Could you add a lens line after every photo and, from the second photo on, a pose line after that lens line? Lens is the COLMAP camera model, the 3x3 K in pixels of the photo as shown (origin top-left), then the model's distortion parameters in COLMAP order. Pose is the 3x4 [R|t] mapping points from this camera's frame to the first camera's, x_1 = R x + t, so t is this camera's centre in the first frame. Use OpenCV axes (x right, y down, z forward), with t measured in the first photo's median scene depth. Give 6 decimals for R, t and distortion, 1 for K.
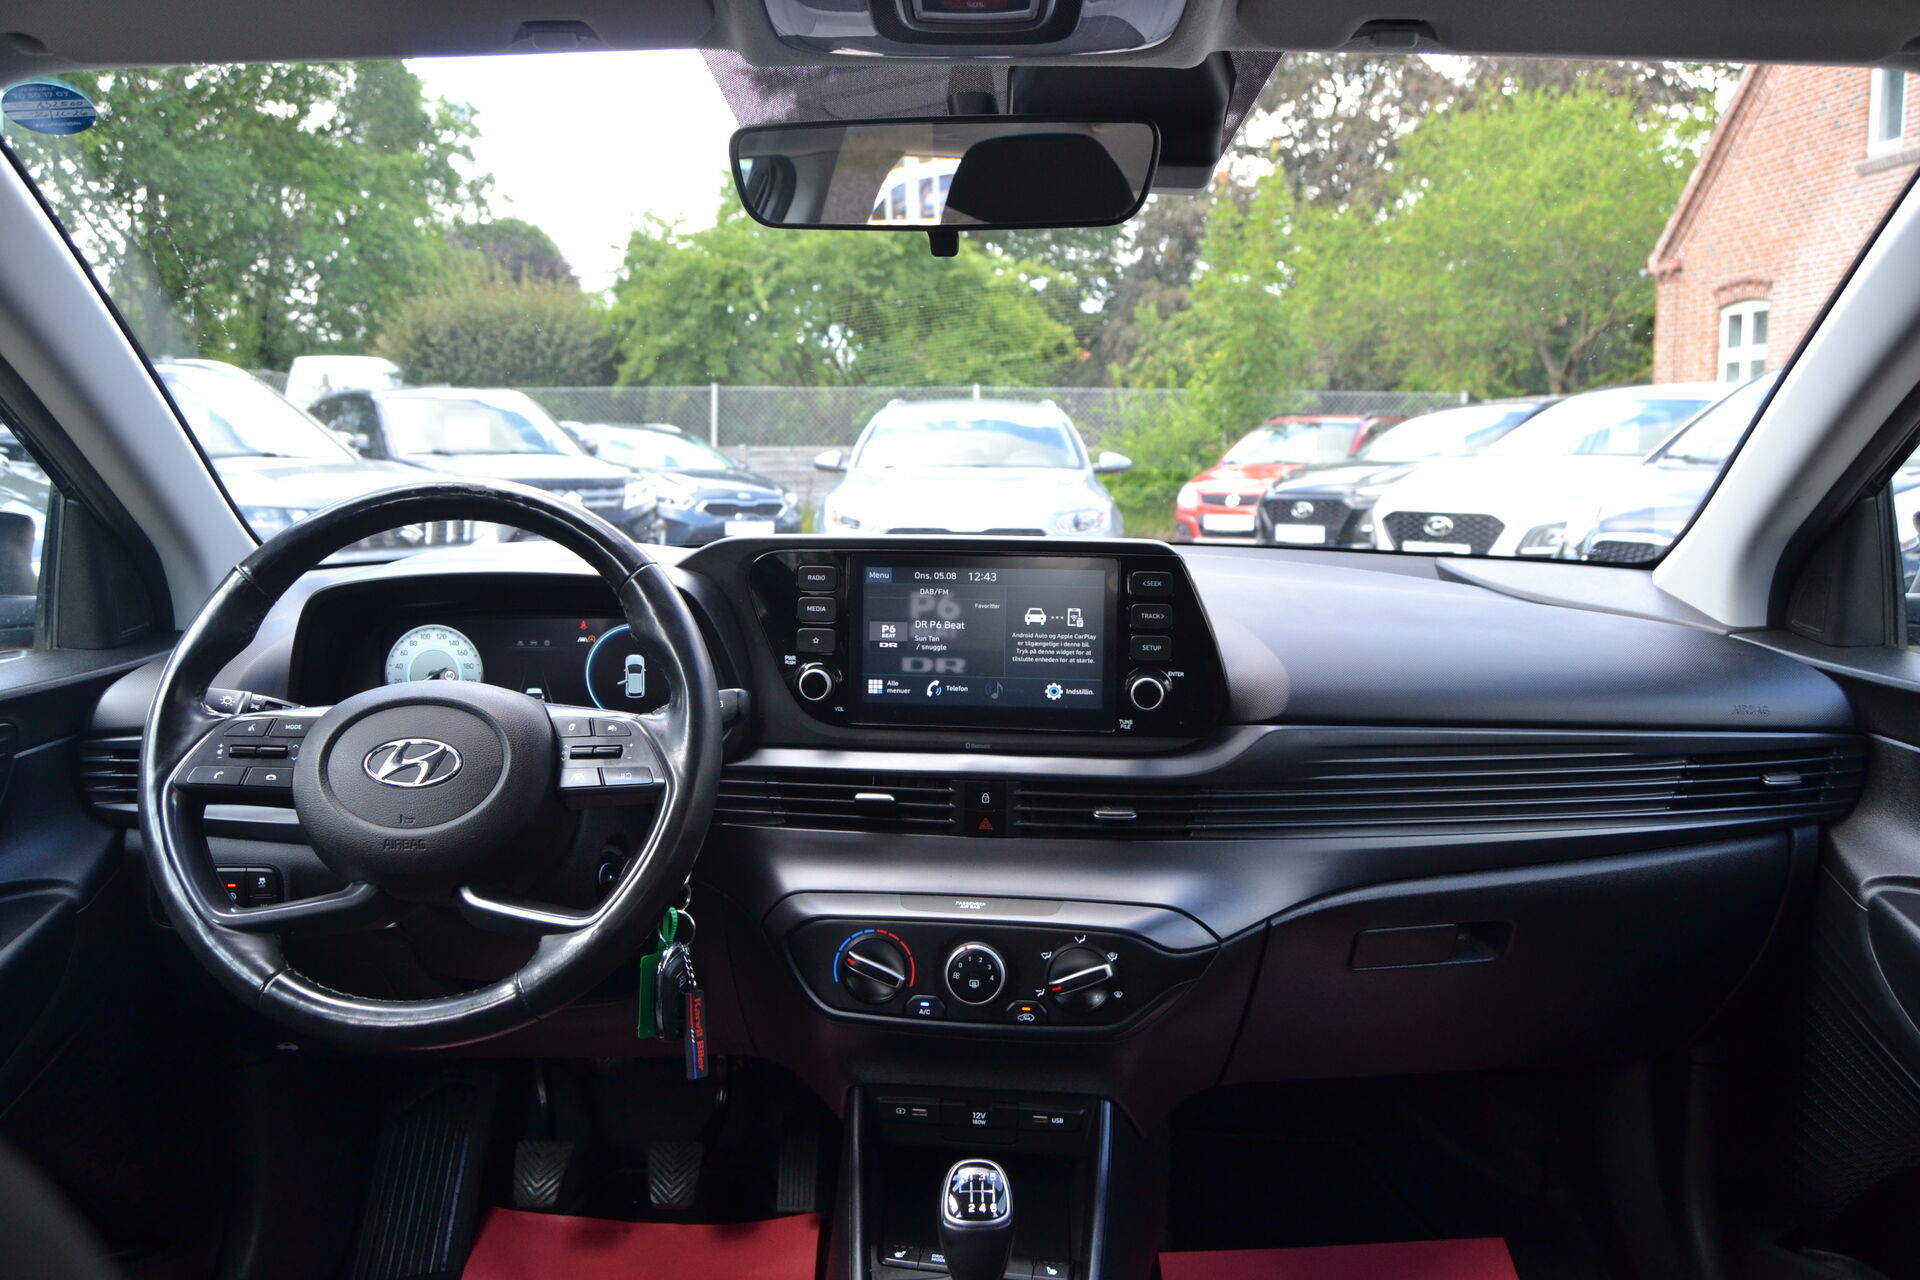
lens RADIAL K [[1509.6, 0, 960.0], [0, 1509.6, 640.0], [0, 0, 1]] dist [-0.094489, -0.001929]
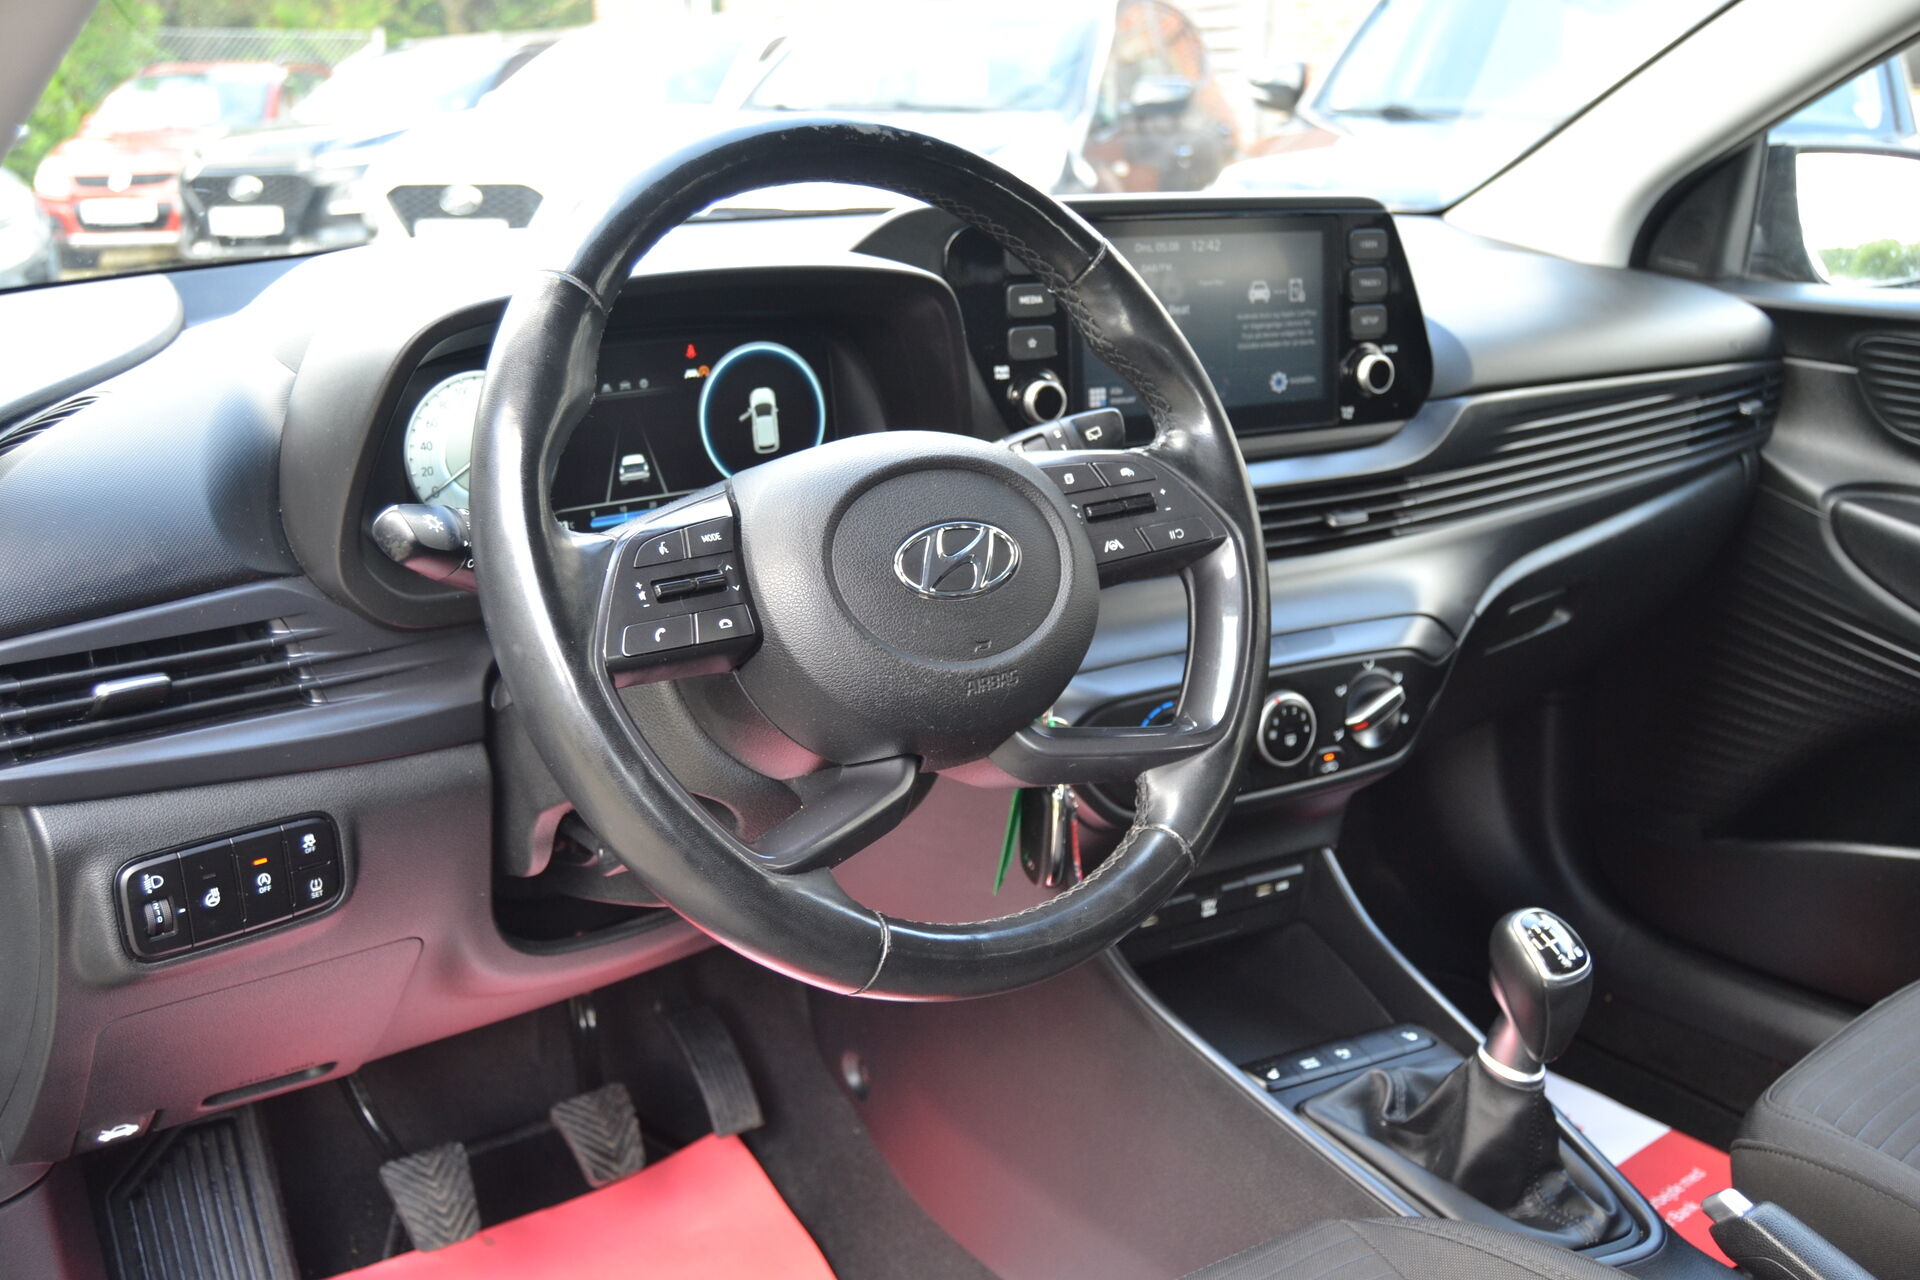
lens RADIAL K [[1859.8, 0, 960.0], [0, 1859.8, 640.0], [0, 0, 1]] dist [-0.062446, 0.003673]
pose [[0.796910, -0.171424, 0.579265, -0.688112], [0.079392, 0.980295, 0.180881, -0.025041], [-0.598858, -0.098157, 0.794817, 0.281773]]
